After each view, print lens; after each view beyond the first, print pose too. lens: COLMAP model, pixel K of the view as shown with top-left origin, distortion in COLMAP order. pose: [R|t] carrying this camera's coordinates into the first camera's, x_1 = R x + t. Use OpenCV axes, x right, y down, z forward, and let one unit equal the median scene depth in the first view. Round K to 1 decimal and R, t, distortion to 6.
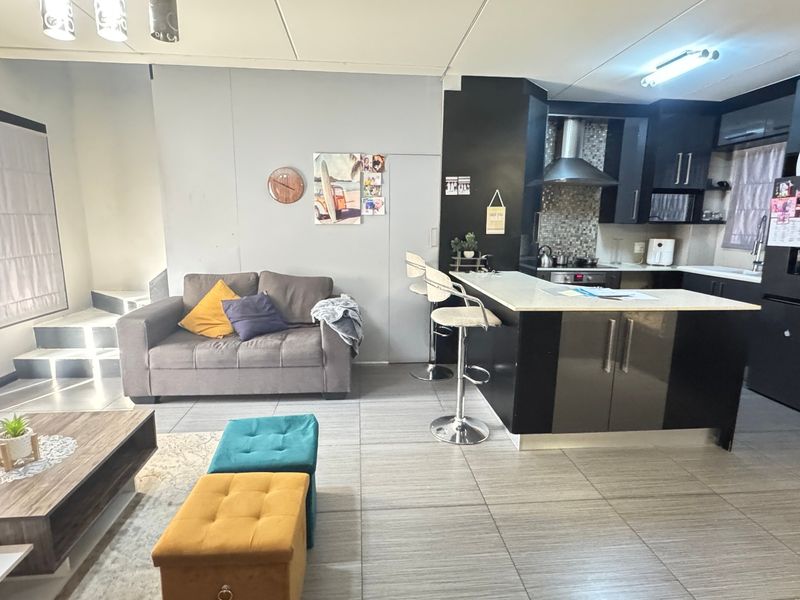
lens RADIAL K [[424.4, 0, 398.5], [0, 424.4, 297.1], [0, 0, 1]] dist [-0.001668, 0.000088]
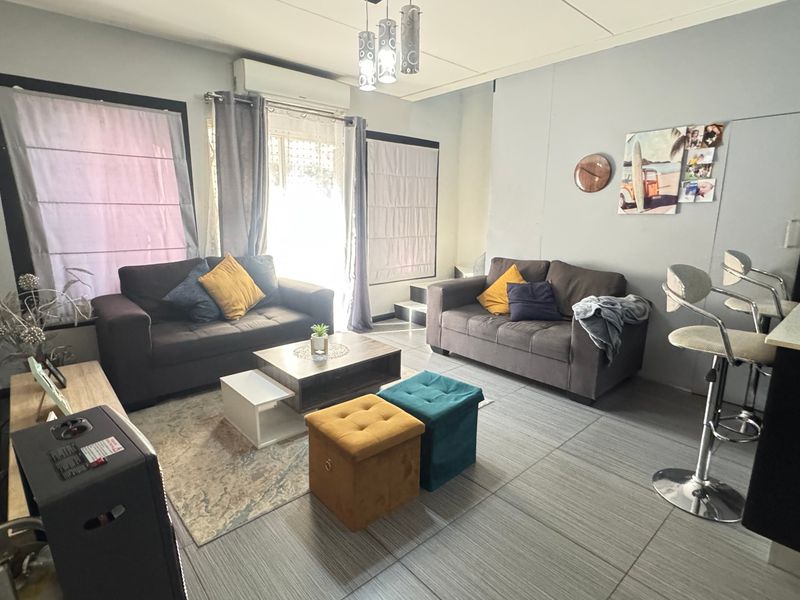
lens RADIAL K [[424.4, 0, 398.5], [0, 424.4, 297.1], [0, 0, 1]] dist [-0.001668, 0.000088]
pose [[0.588569, 0.153383, -0.793764, 0.324657], [-0.140999, 0.986265, 0.086032, -0.010838], [0.796057, 0.061284, 0.602111, 0.112368]]
